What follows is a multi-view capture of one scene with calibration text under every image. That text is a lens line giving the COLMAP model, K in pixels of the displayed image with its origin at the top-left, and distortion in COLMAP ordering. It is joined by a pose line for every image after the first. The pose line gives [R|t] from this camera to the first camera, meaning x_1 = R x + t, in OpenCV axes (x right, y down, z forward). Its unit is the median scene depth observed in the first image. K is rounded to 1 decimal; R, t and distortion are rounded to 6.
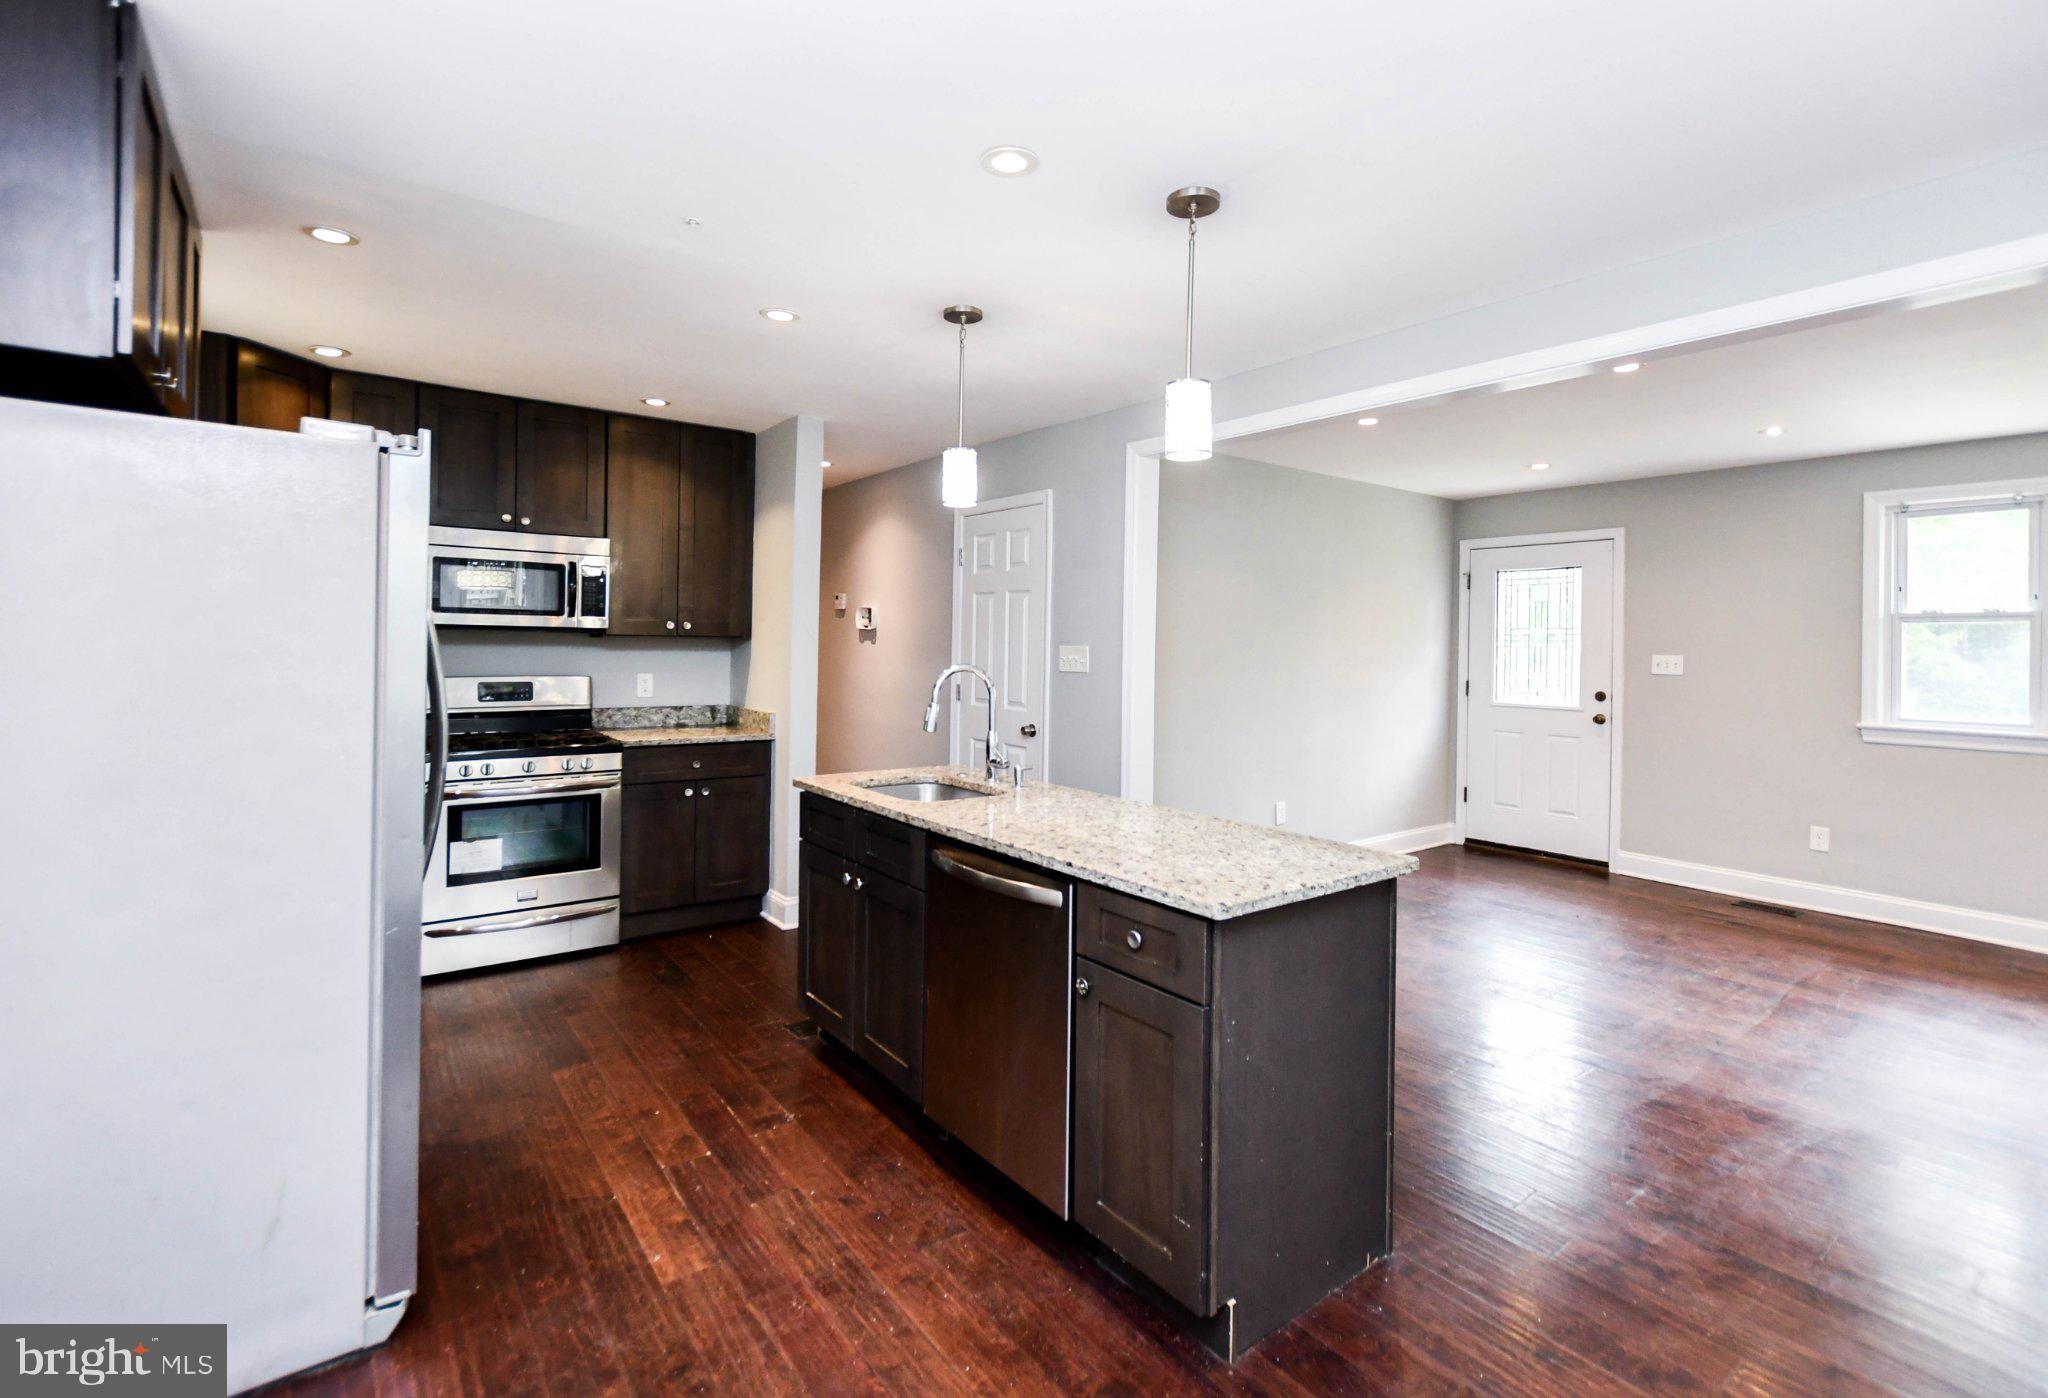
lens RADIAL K [[975.4, 0, 1008.5], [0, 975.4, 653.0], [0, 0, 1]] dist [-0.004207, -0.000994]
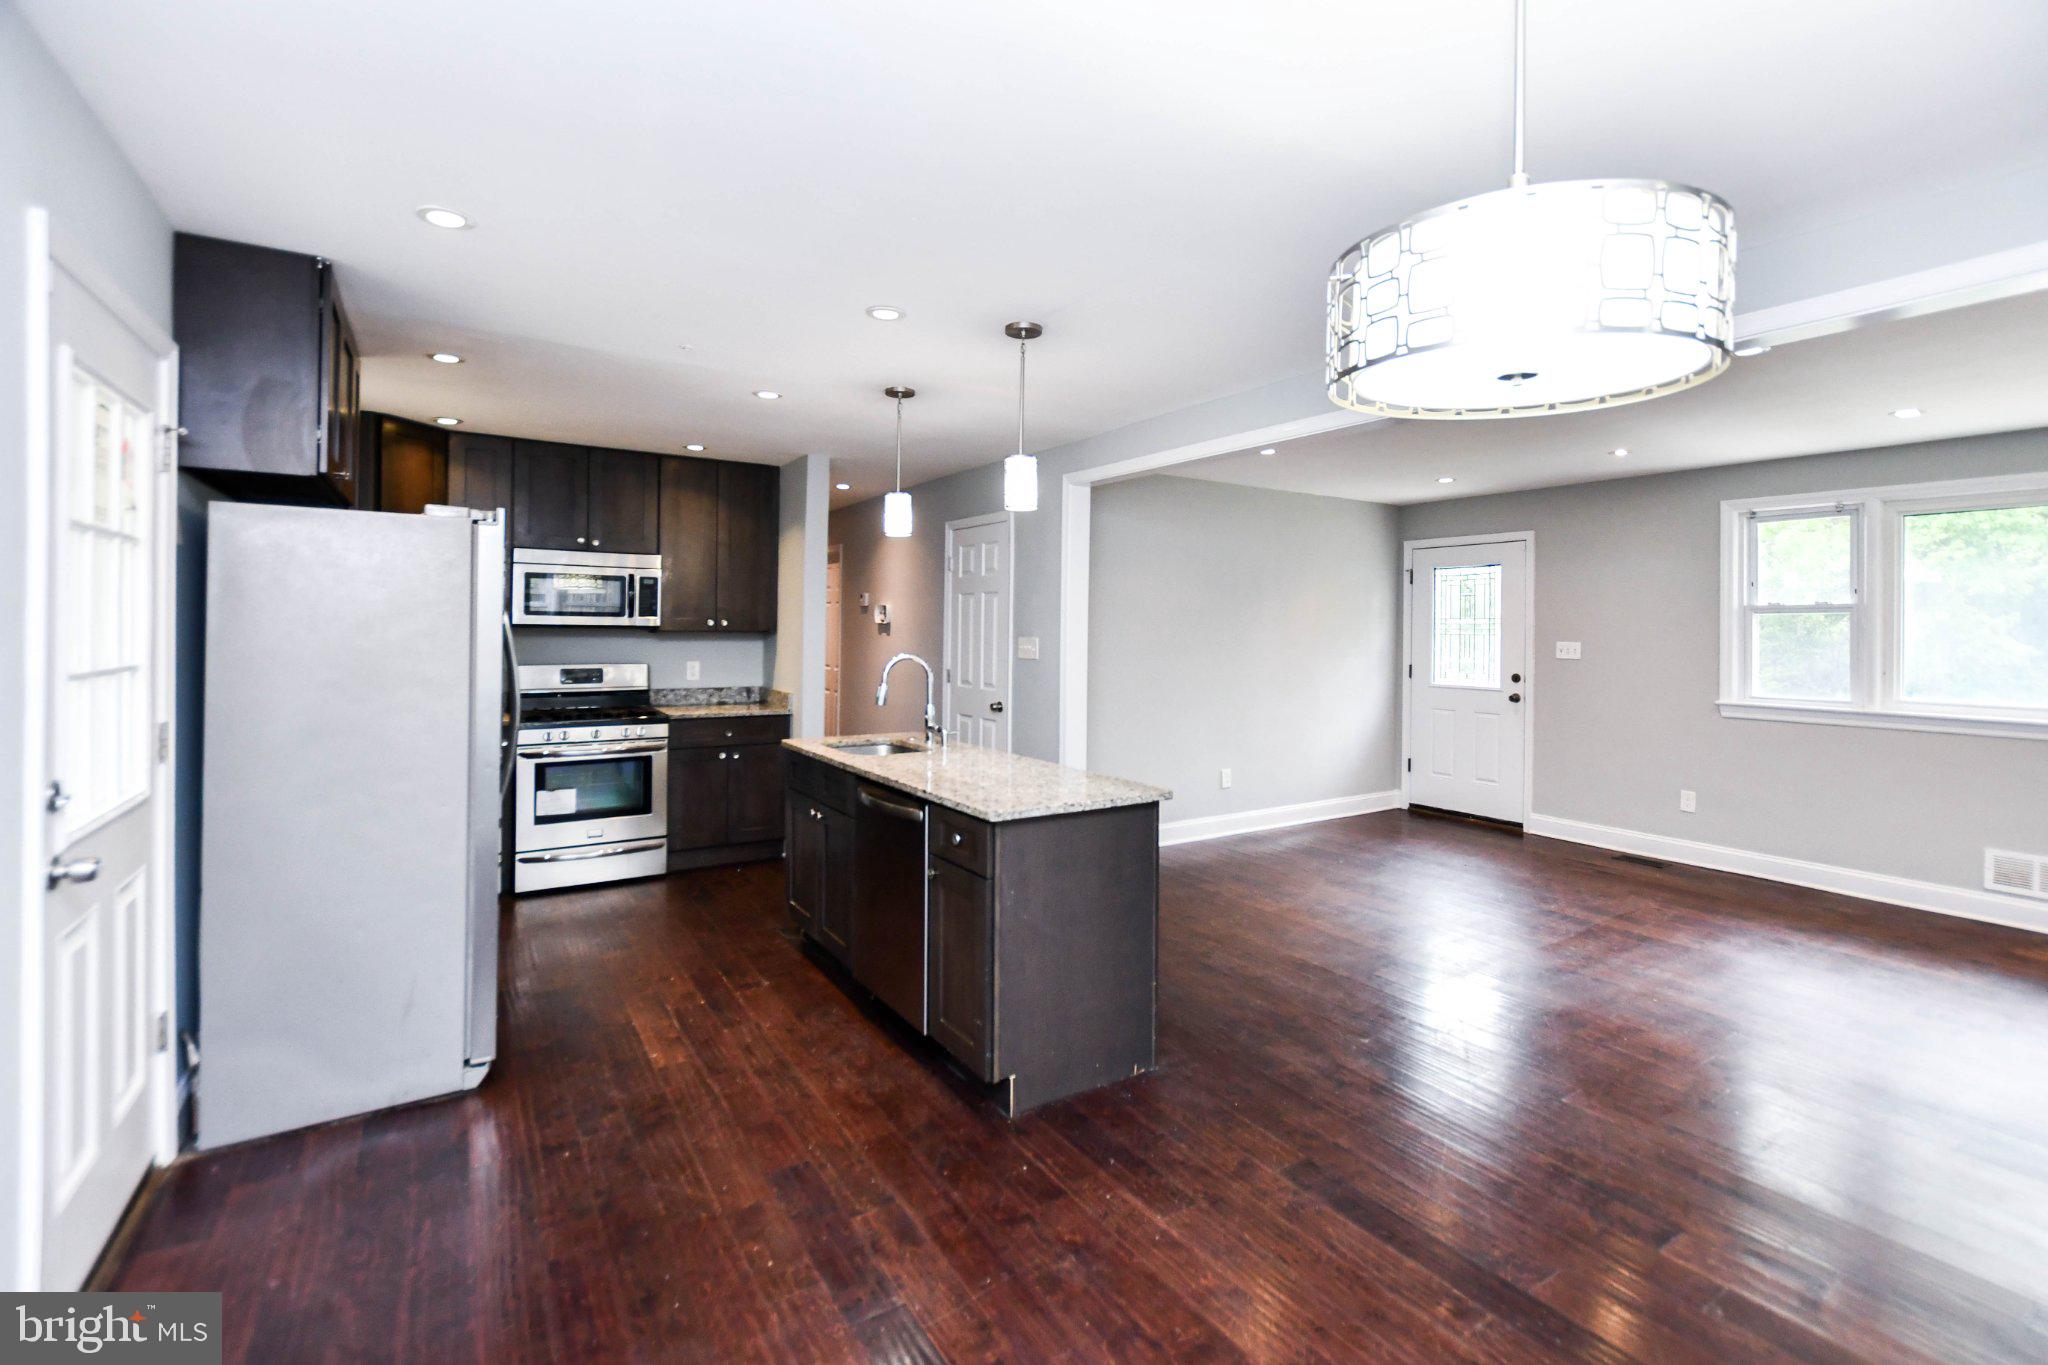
lens RADIAL K [[953.2, 0, 1026.3], [0, 953.2, 632.9], [0, 0, 1]] dist [-0.002625, -0.000270]
pose [[0.997537, -0.005636, -0.069914, 0.148304], [0.005204, 0.999966, -0.006360, -0.005749], [0.069948, 0.005980, 0.997533, -0.198632]]
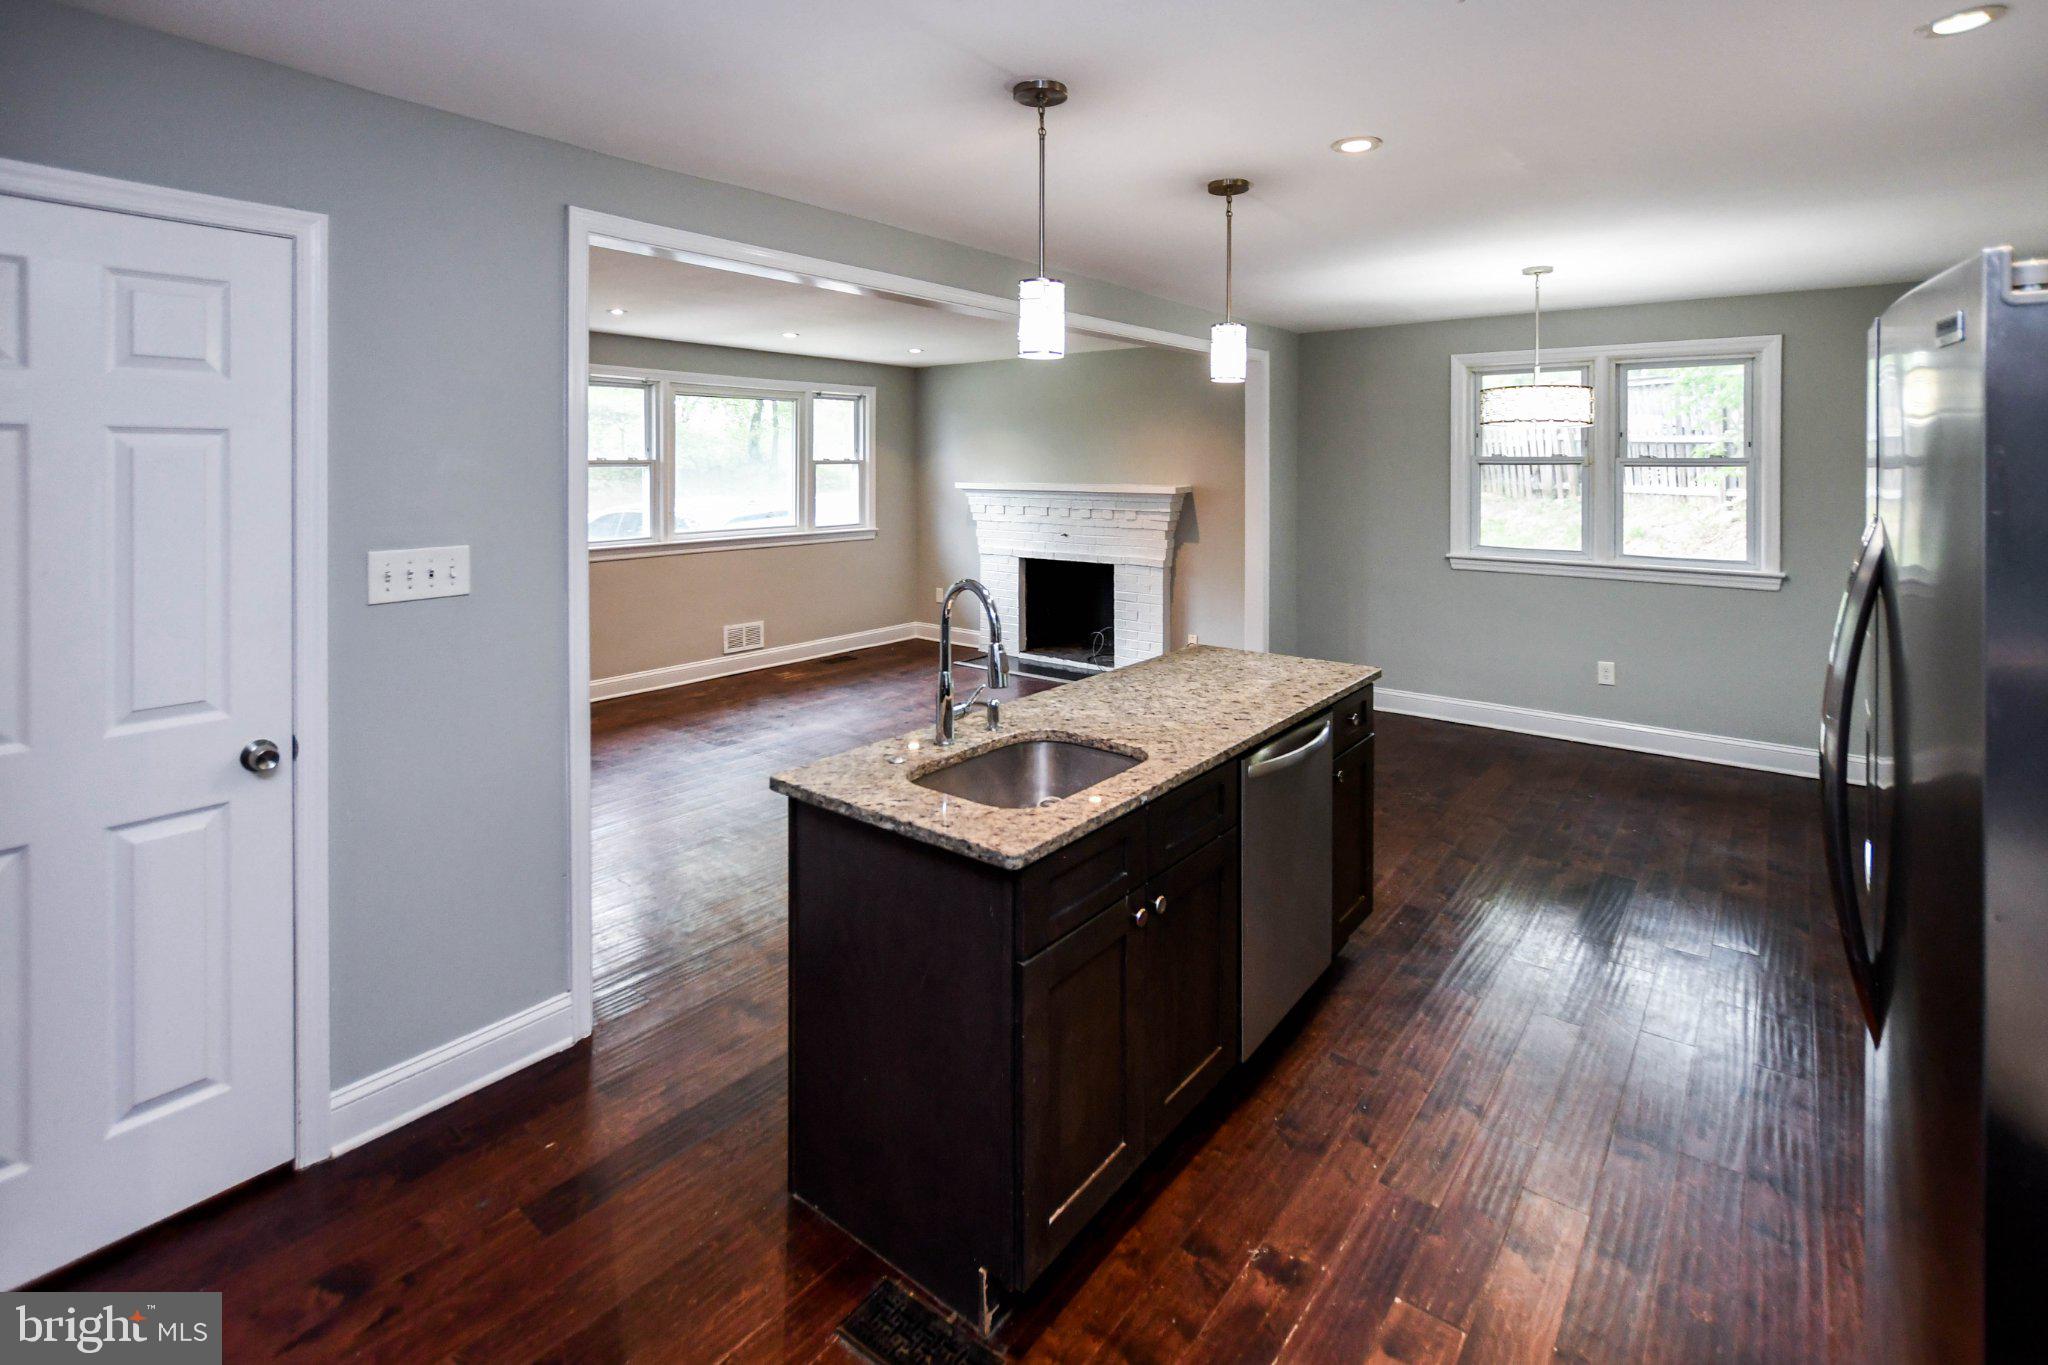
lens RADIAL K [[953.2, 0, 1077.2], [0, 953.2, 467.5], [0, 0, 1]] dist [-0.002625, -0.000270]
pose [[-0.290290, -0.021809, 0.956690, -0.493165], [0.005998, 0.999679, 0.024609, -0.060527], [-0.956920, 0.012882, -0.290067, 0.787288]]
